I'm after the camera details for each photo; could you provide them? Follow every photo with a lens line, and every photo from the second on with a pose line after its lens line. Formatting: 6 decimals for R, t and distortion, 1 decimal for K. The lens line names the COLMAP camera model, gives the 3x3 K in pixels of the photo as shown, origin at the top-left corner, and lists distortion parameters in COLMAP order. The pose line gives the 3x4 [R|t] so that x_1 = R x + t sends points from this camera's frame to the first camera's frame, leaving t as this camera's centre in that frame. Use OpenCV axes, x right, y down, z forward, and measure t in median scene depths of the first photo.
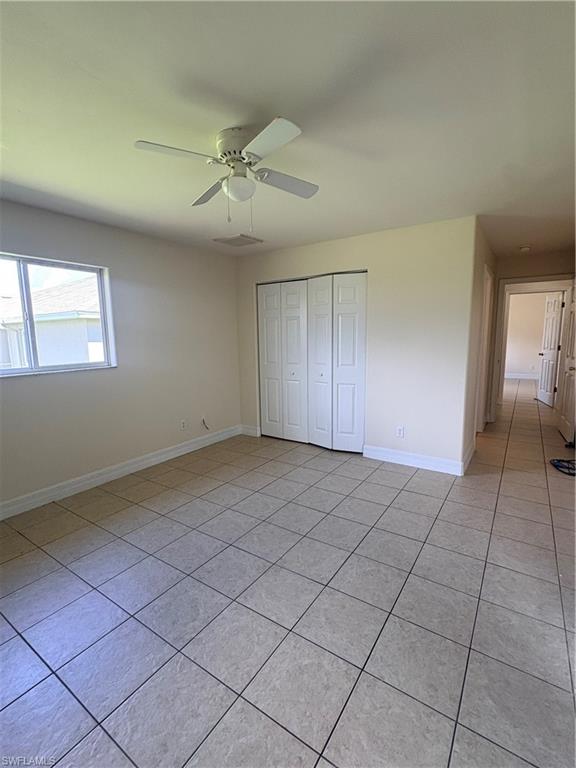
lens RADIAL K [[354.7, 0, 288.0], [0, 354.7, 384.0], [0, 0, 1]] dist [0.001256, 0.000322]
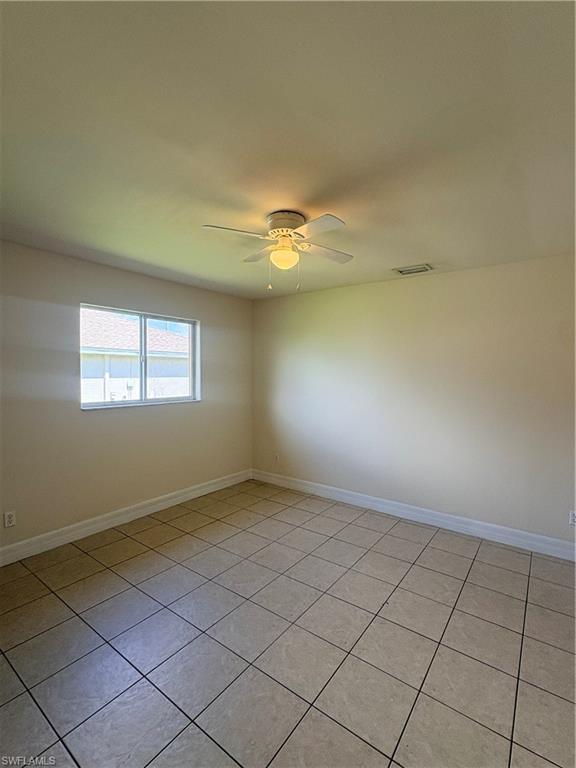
lens RADIAL K [[369.7, 0, 291.9], [0, 369.7, 356.0], [0, 0, 1]] dist [-0.025582, 0.000566]
pose [[0.999830, 0.010785, -0.014965, -0.159711], [-0.013424, 0.981837, -0.189250, 0.035306], [0.012652, 0.189419, 0.981815, -0.237920]]
